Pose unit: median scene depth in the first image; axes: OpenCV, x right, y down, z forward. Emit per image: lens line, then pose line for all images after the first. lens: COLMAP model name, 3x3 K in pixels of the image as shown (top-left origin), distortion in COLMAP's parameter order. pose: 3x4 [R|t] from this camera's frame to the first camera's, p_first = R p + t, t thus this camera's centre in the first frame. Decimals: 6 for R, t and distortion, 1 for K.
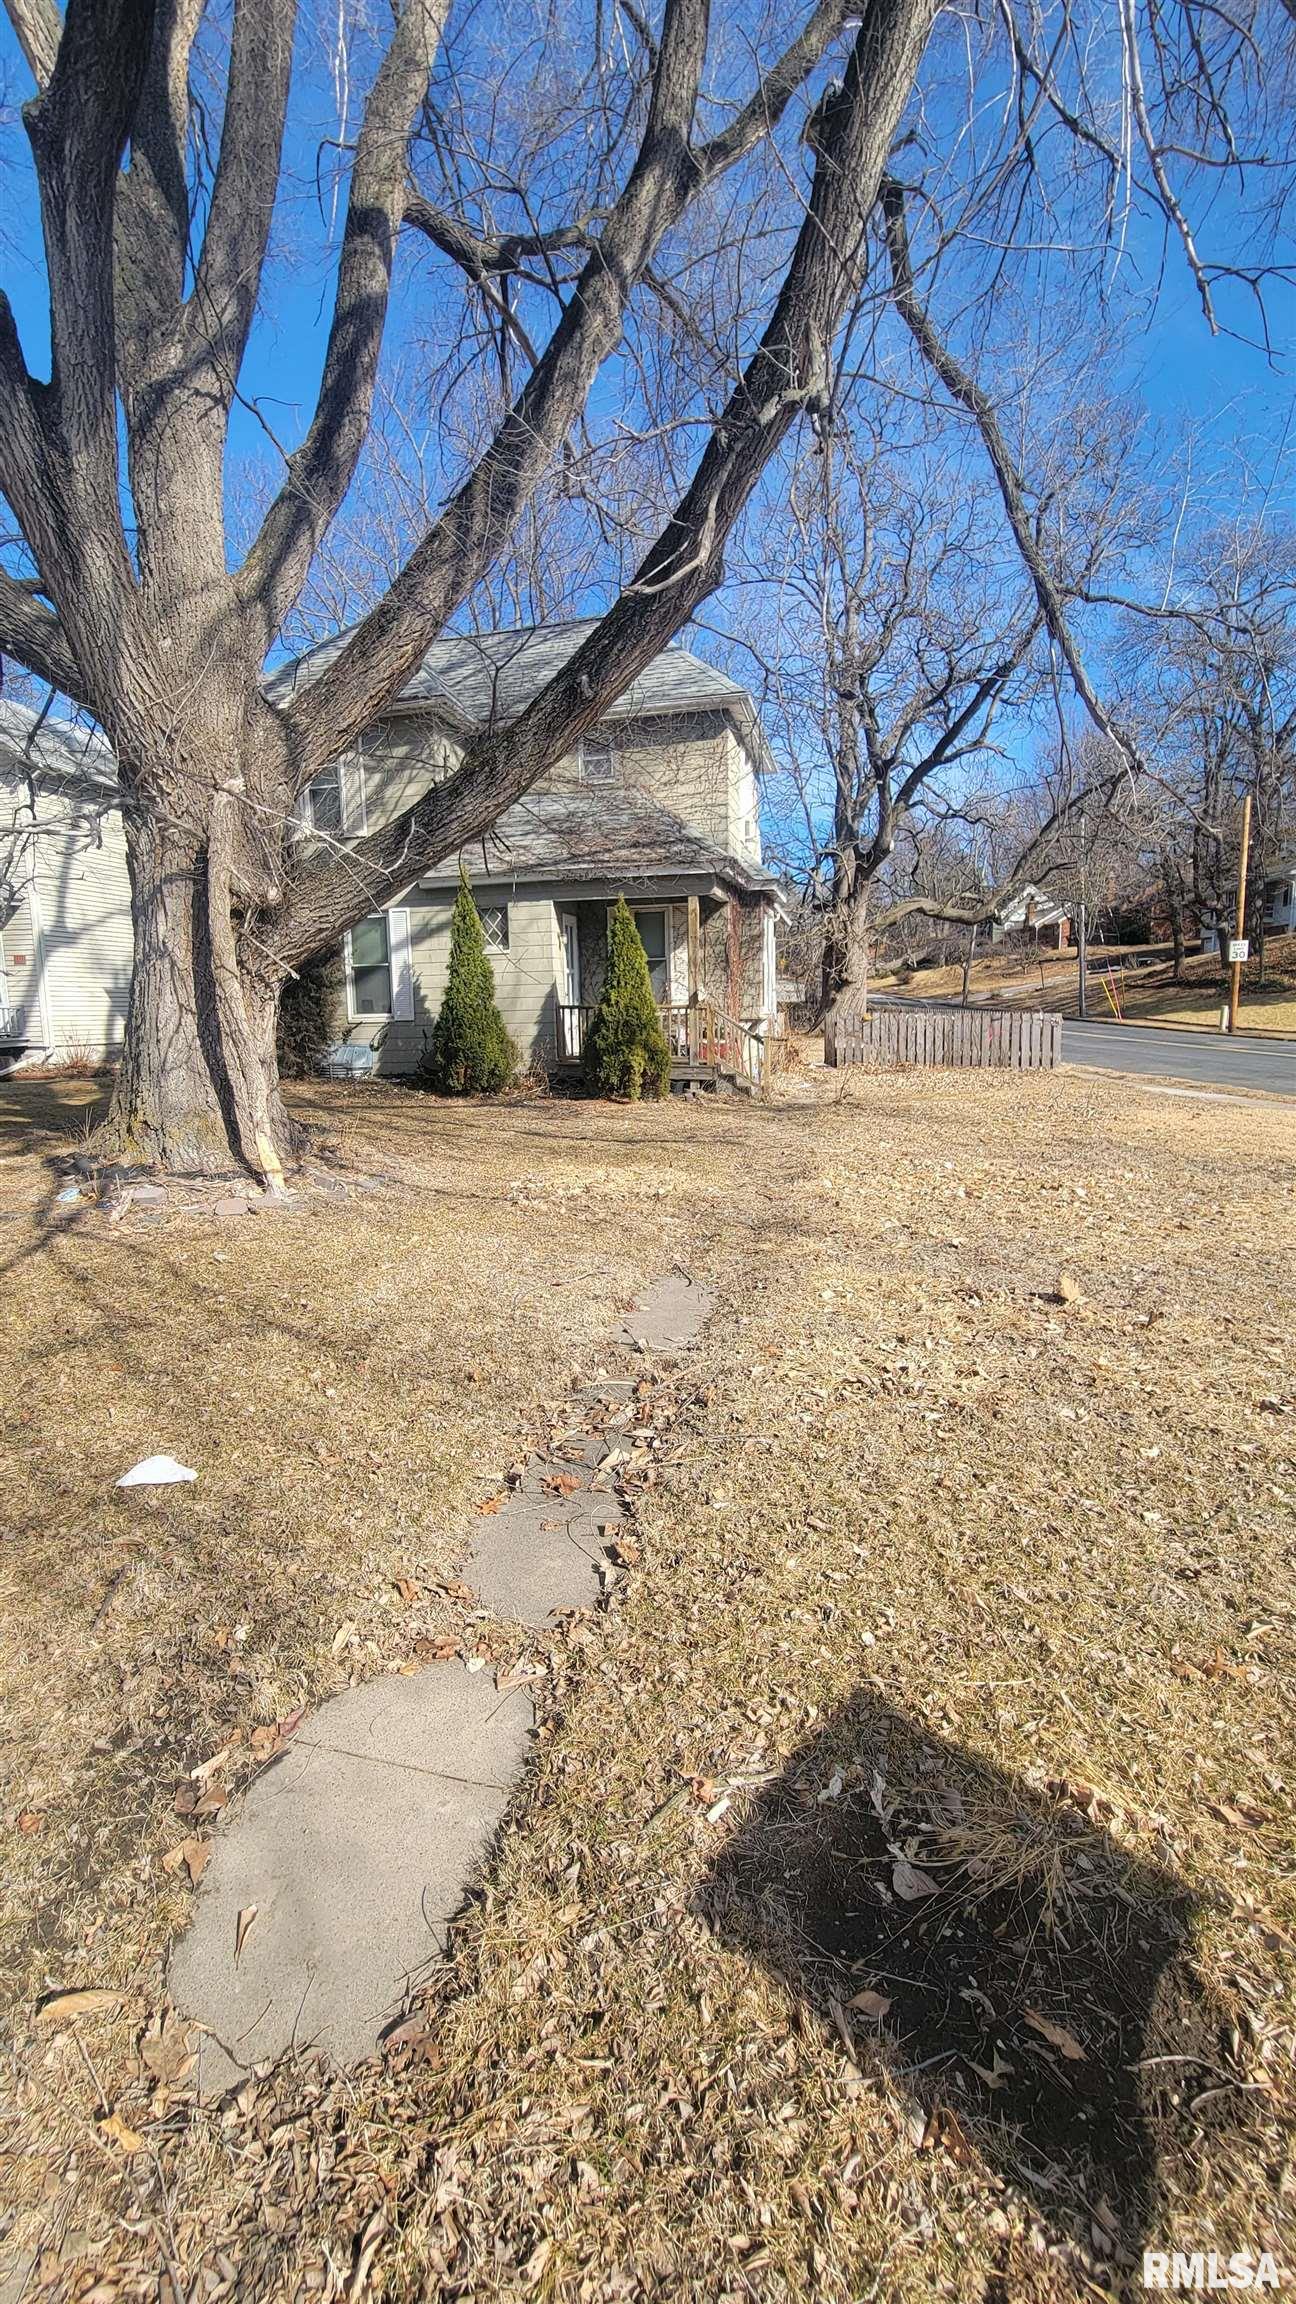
lens RADIAL K [[946.5, 0, 648.0], [0, 946.5, 1152.0], [0, 0, 1]] dist [-0.000670, 0.000176]
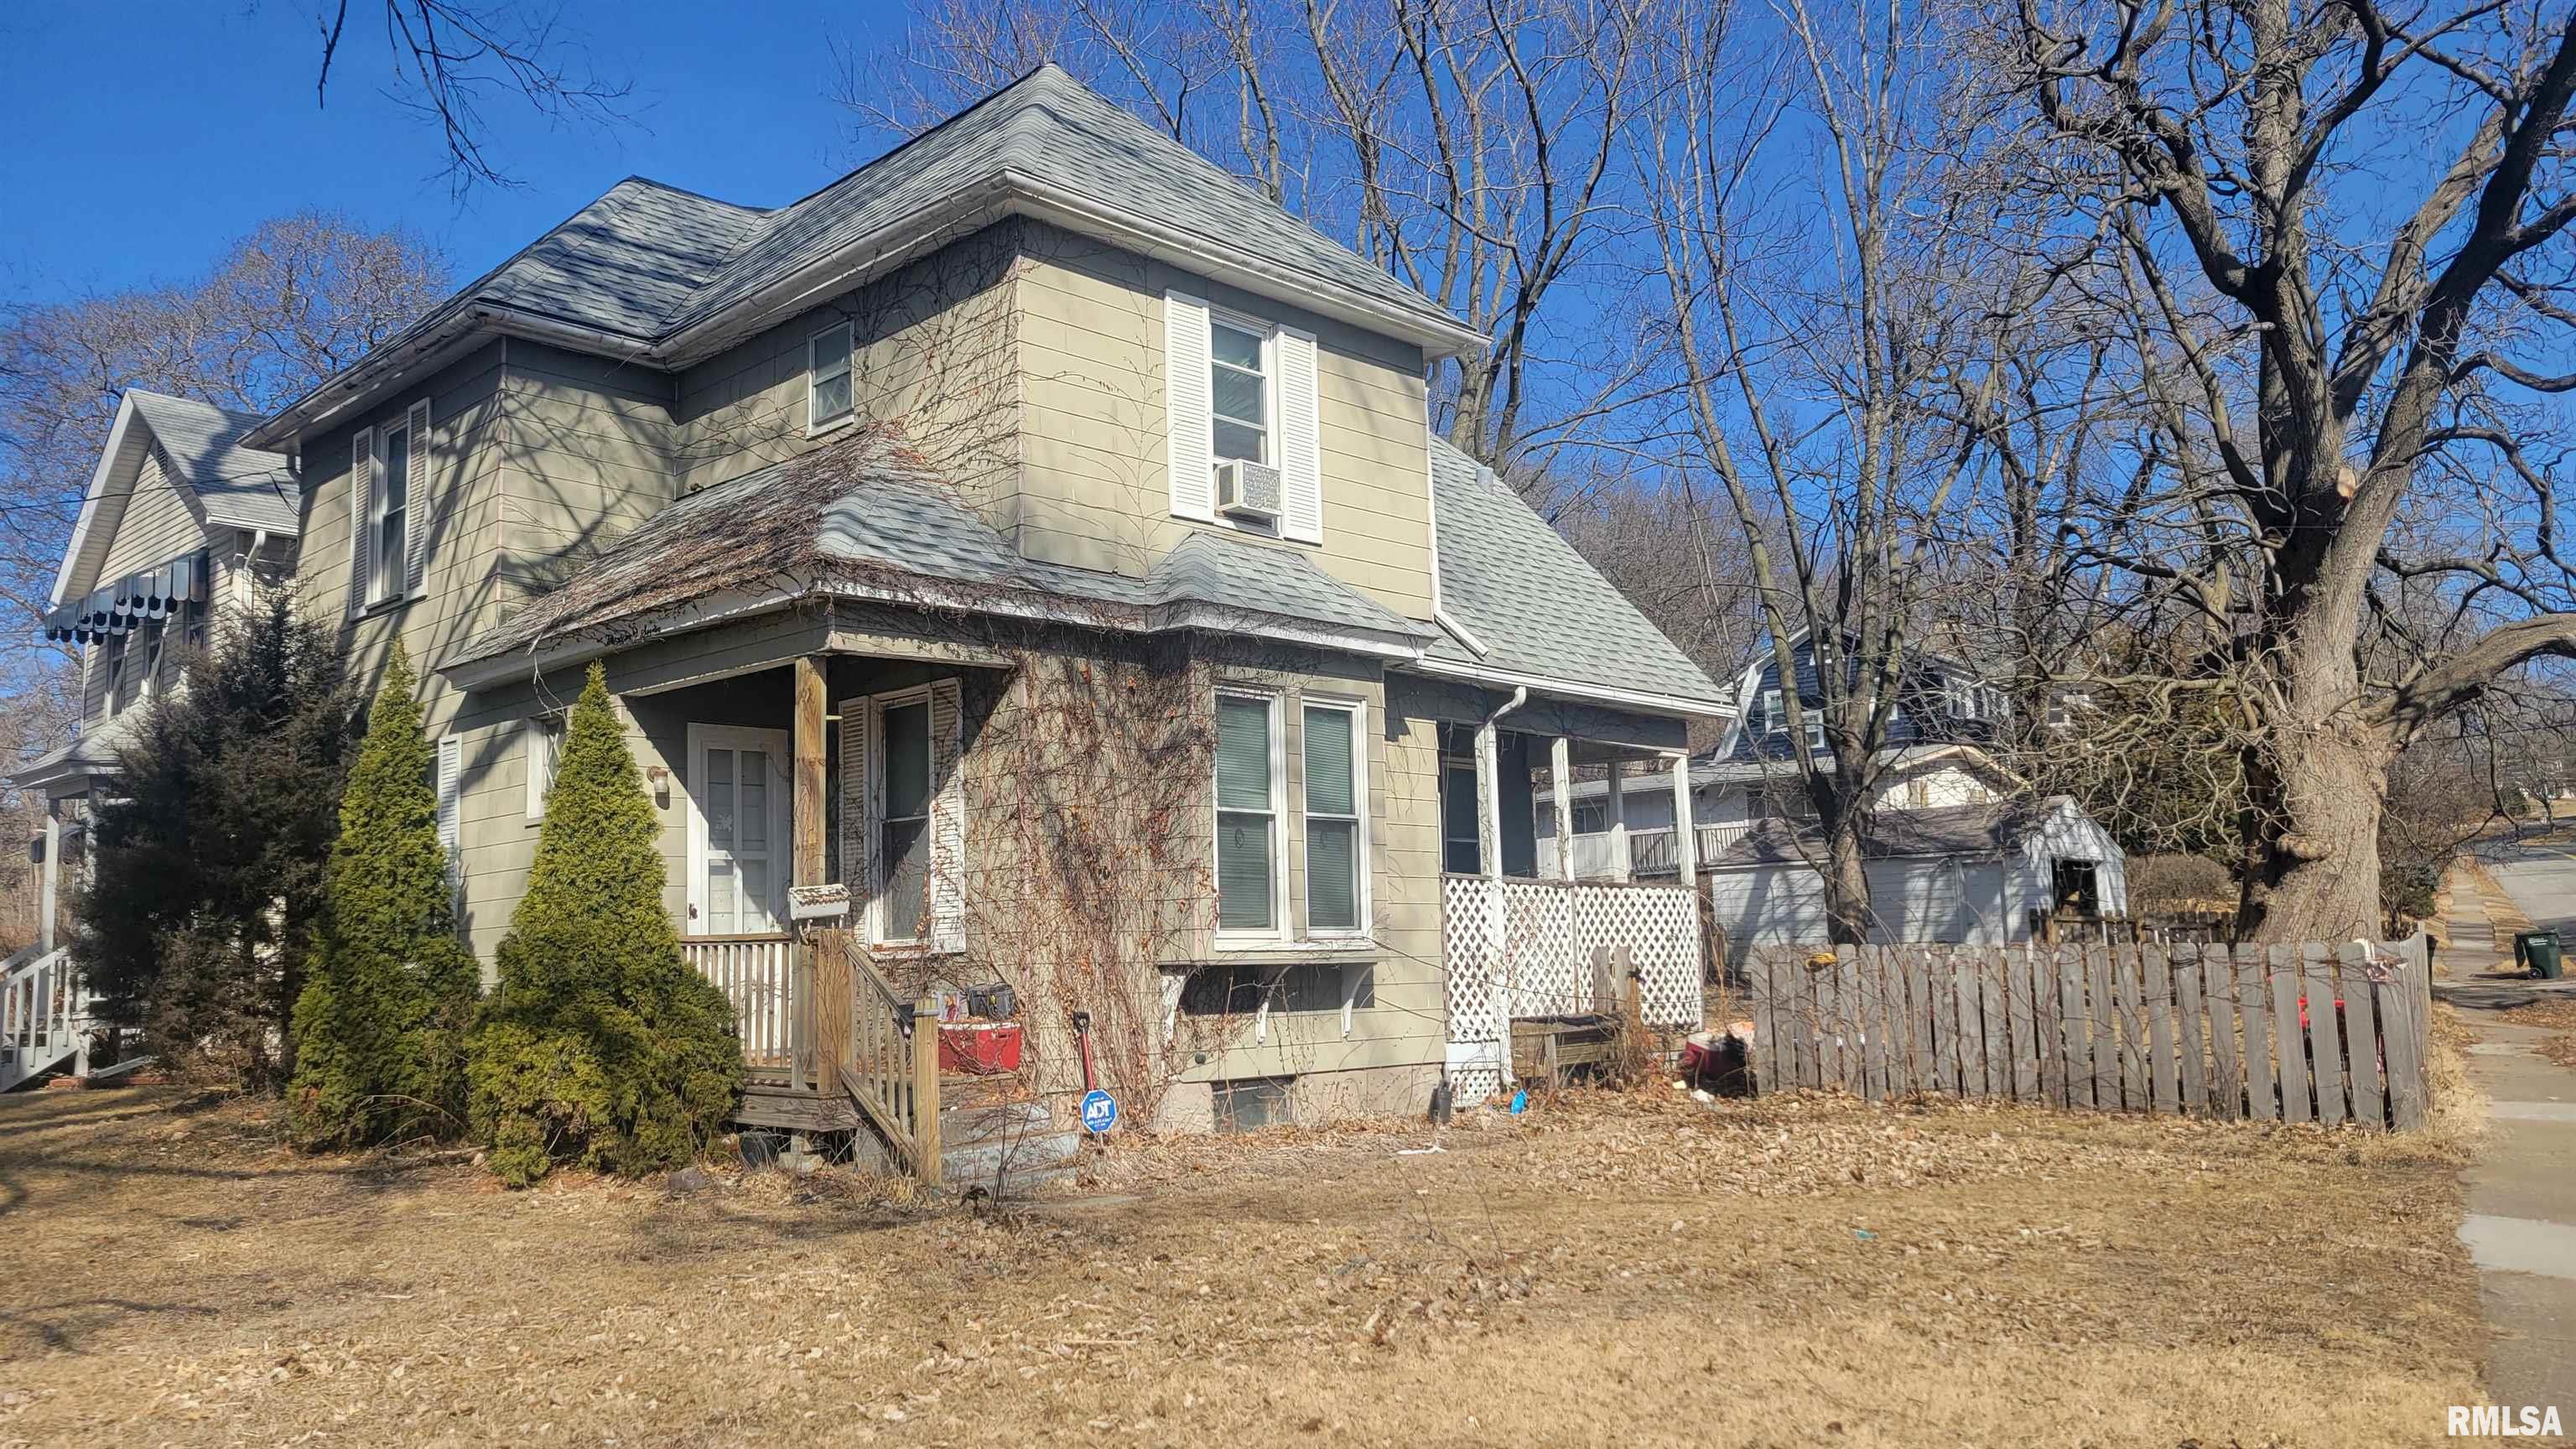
lens RADIAL K [[2009.4, 0, 1288.0], [0, 2009.4, 724.5], [0, 0, 1]] dist [0.101923, -0.001718]
pose [[0.876693, -0.065433, -0.476580, 0.560873], [-0.059048, 0.968576, -0.241605, -0.044991], [0.477413, 0.239955, 0.845280, 0.345646]]
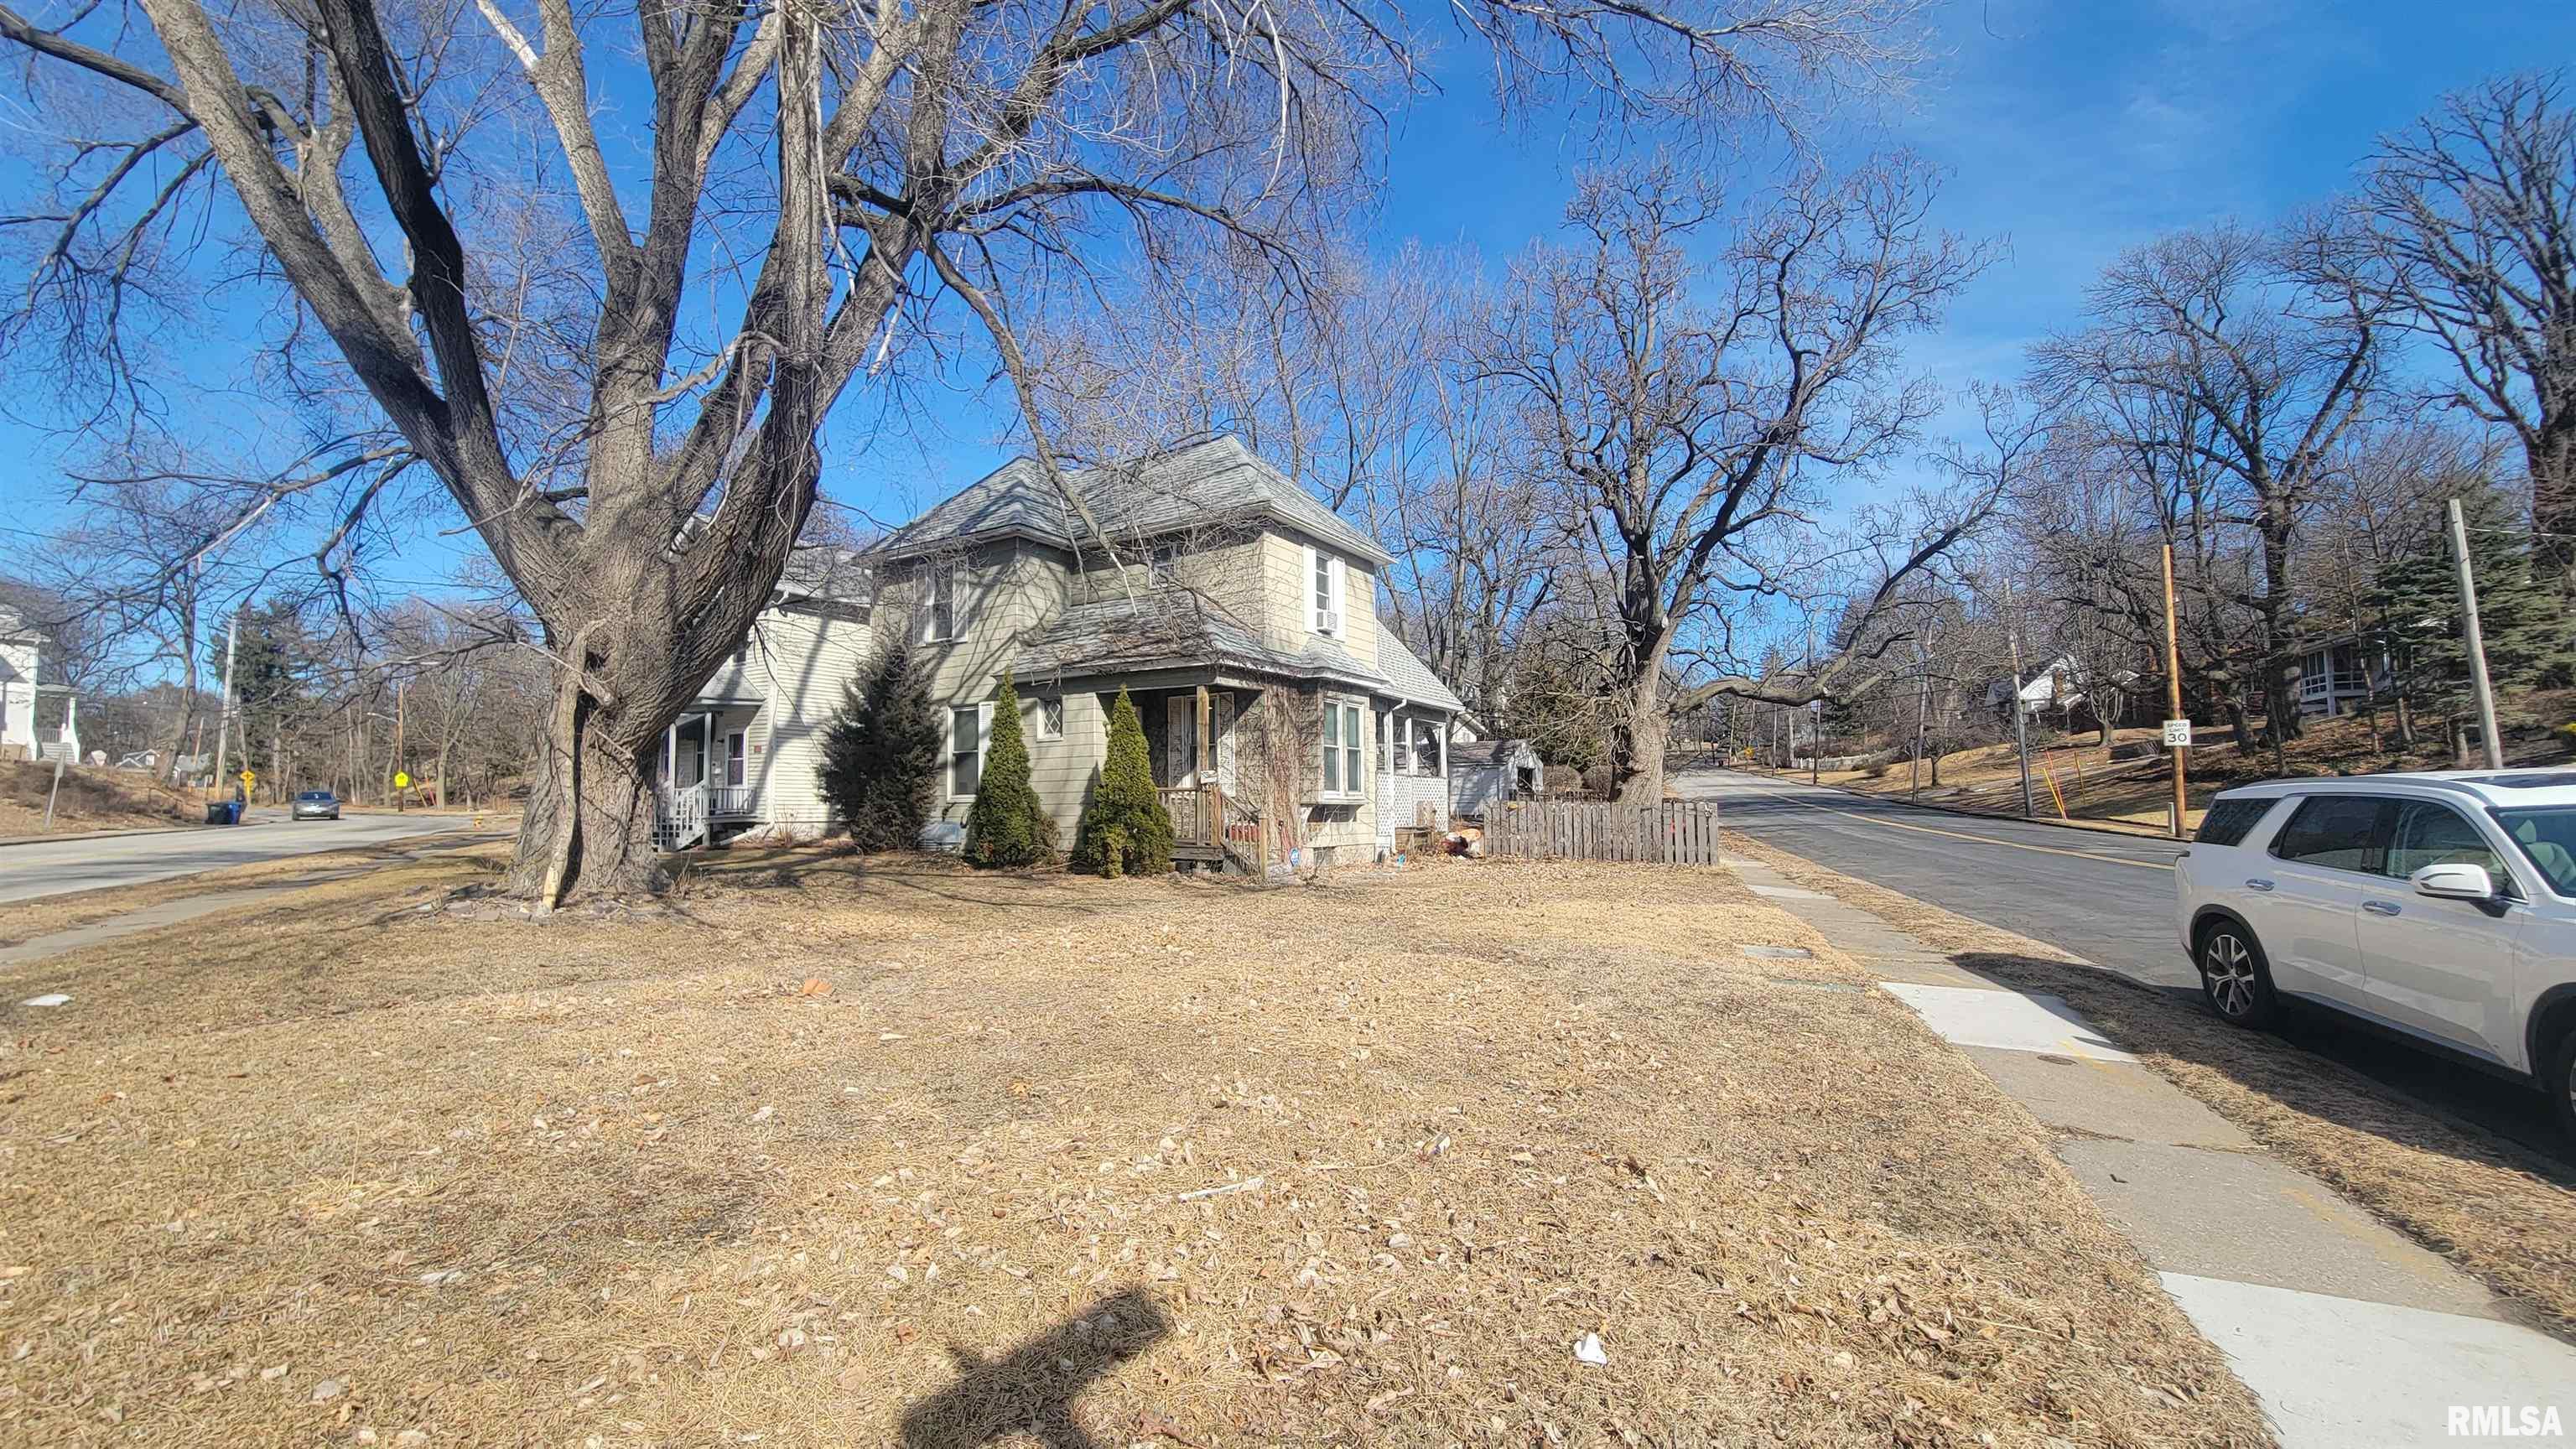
lens RADIAL K [[1058.3, 0, 1286.1], [0, 1058.3, 749.4], [0, 0, 1]] dist [-0.000670, 0.000176]
pose [[0.954416, -0.005218, -0.298434, 0.439619], [-0.054779, 0.979802, -0.192320, 0.019758], [0.293409, 0.199901, 0.934853, -0.058029]]
